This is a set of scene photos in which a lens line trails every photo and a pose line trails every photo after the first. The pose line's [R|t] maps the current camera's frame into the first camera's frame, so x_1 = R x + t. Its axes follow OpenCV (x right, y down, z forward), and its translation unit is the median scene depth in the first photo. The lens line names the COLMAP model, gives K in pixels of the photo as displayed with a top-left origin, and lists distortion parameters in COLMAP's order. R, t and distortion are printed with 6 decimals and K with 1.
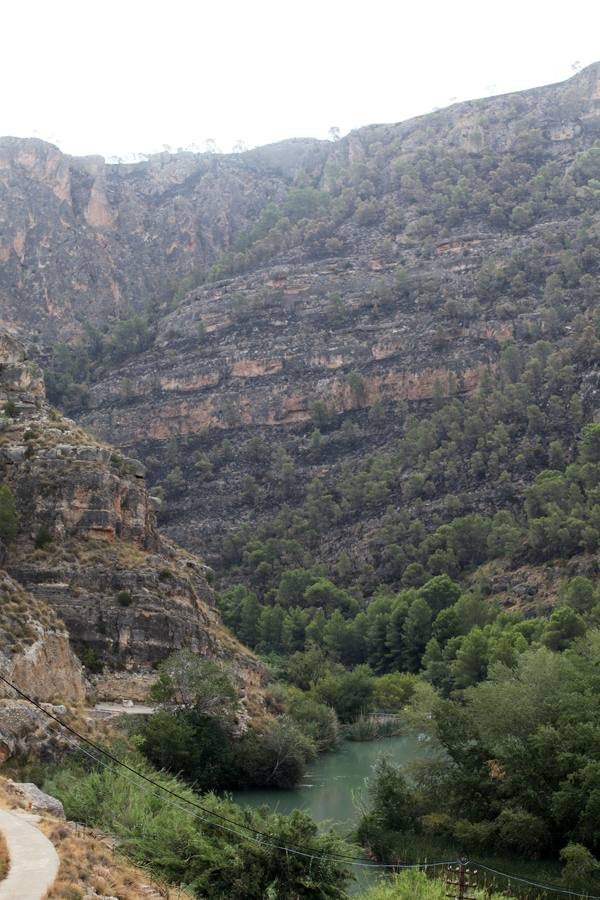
lens RADIAL K [[1784.7, 0, 300.0], [0, 1784.7, 450.0], [0, 0, 1]] dist [-0.339590, 0.274269]
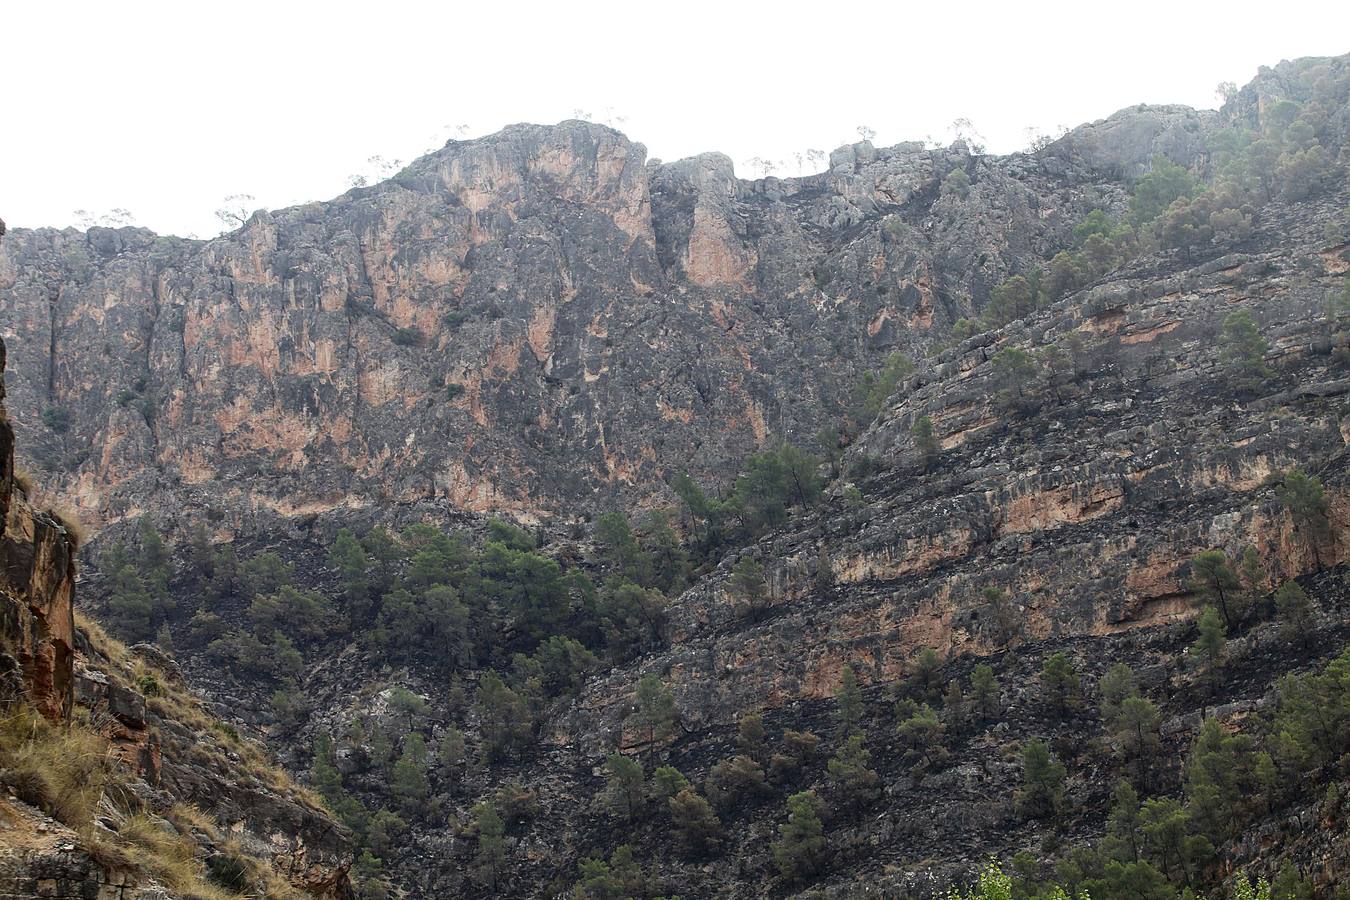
lens RADIAL K [[2677.0, 0, 675.0], [0, 2677.0, 450.0], [0, 0, 1]] dist [-0.339590, 0.274269]
pose [[0.975587, -0.079385, -0.204766, 0.014773], [0.038258, 0.979559, -0.197484, 0.056527], [0.216257, 0.184828, 0.958682, 0.403324]]
